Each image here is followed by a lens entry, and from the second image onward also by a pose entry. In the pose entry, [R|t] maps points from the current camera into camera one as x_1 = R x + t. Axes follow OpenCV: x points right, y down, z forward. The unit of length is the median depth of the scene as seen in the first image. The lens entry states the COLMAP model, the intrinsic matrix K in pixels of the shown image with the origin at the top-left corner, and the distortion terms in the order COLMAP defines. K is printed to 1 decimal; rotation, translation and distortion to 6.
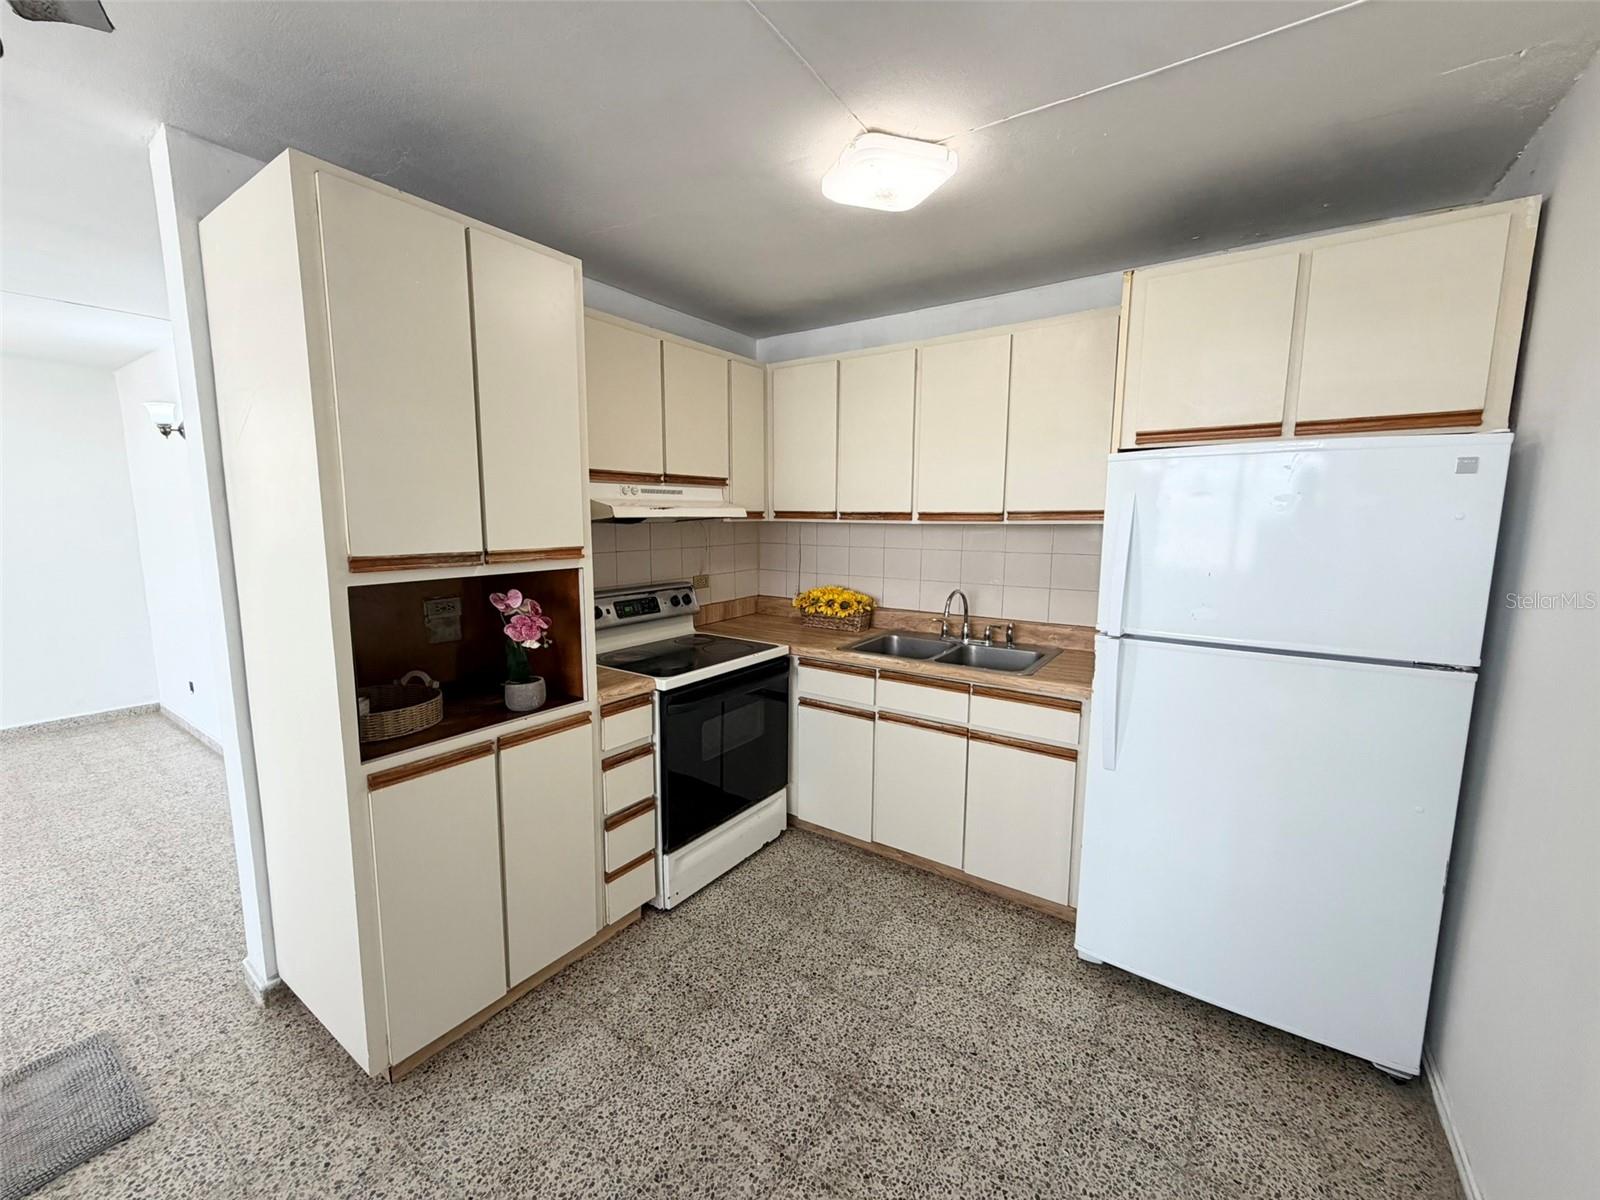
lens RADIAL K [[645.0, 0, 789.4], [0, 645.0, 601.4], [0, 0, 1]] dist [-0.005374, 0.001415]
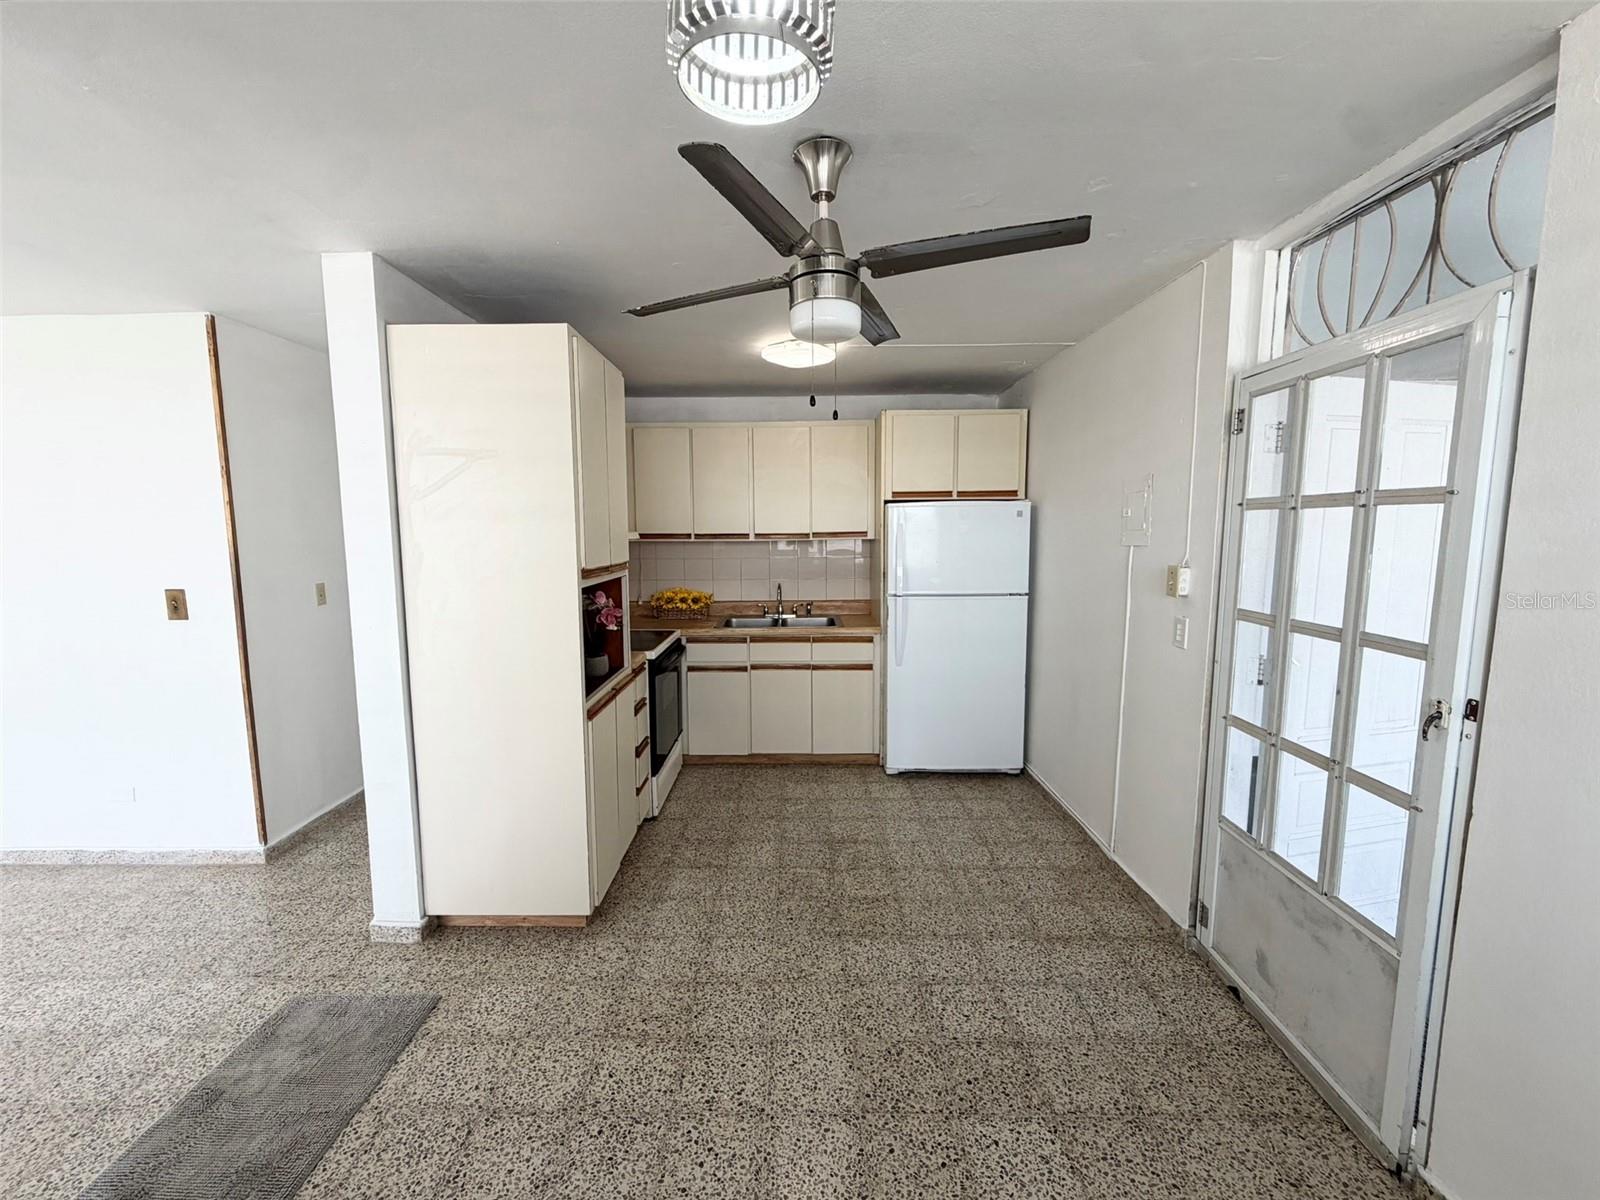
lens RADIAL K [[645.0, 0, 796.5], [0, 645.0, 600.5], [0, 0, 1]] dist [-0.005374, 0.001415]
pose [[0.824506, -0.072484, 0.561191, -0.738857], [0.086404, 0.996259, 0.001732, 0.031693], [-0.559217, 0.047061, 0.827685, -0.392297]]
